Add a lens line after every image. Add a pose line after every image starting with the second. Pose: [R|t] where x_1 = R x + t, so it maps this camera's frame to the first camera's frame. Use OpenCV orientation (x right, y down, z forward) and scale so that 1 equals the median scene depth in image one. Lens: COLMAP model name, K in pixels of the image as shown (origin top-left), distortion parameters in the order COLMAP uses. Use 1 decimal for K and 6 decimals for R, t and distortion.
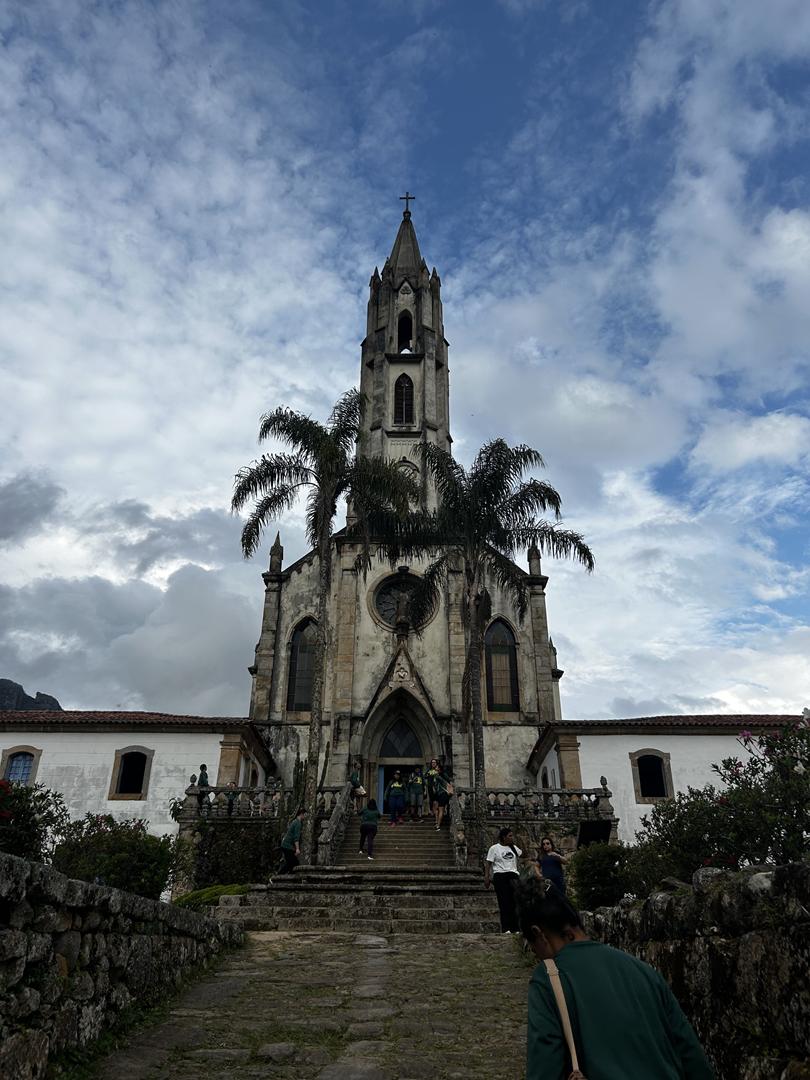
lens RADIAL K [[803.6, 0, 405.0], [0, 803.6, 540.0], [0, 0, 1]] dist [0.111320, -0.000841]
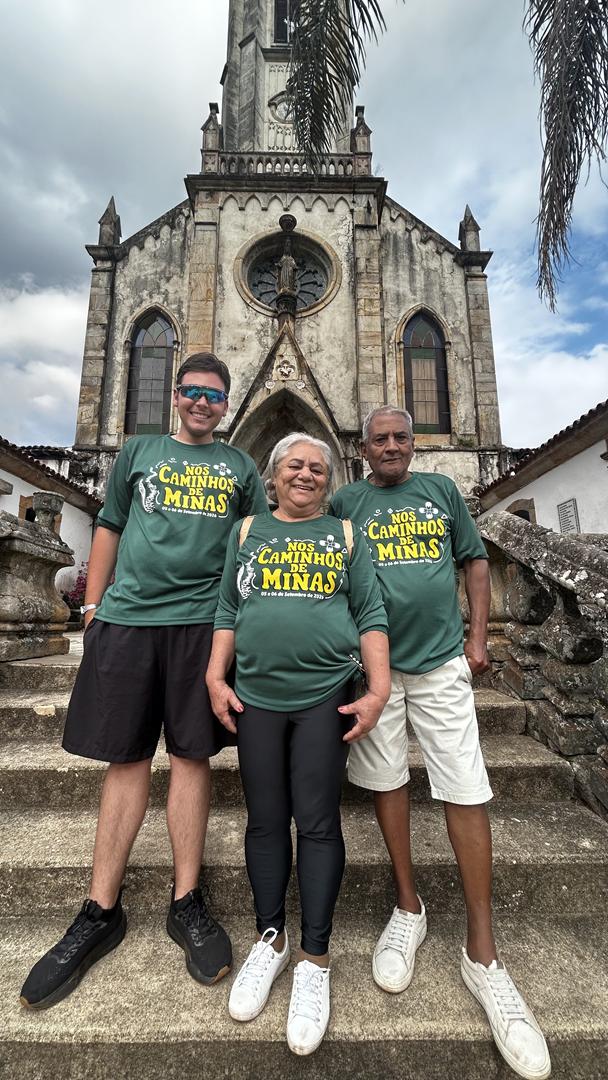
lens RADIAL K [[410.7, 0, 304.0], [0, 410.7, 540.0], [0, 0, 1]] dist [0.000210, 0.000019]
pose [[0.999770, -0.006520, 0.020431, 0.003347], [-0.000032, 0.952219, 0.305415, 0.197997], [-0.021446, -0.305345, 0.952000, 0.651677]]
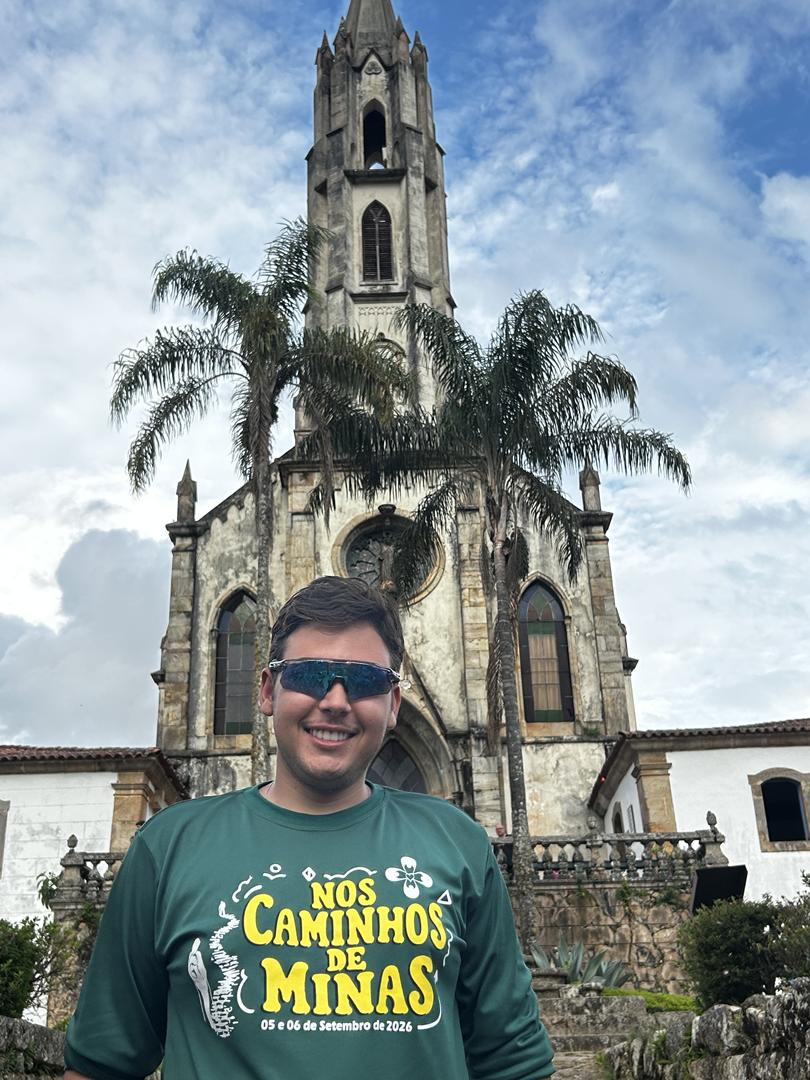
lens RADIAL K [[1232.6, 0, 399.4], [0, 1232.6, 527.5], [0, 0, 1]] dist [0.133949, -0.035627]
pose [[0.999227, -0.037824, 0.010742, -0.003276], [0.037345, 0.998430, 0.041747, 0.011390], [-0.012304, -0.041314, 0.999070, 0.019990]]
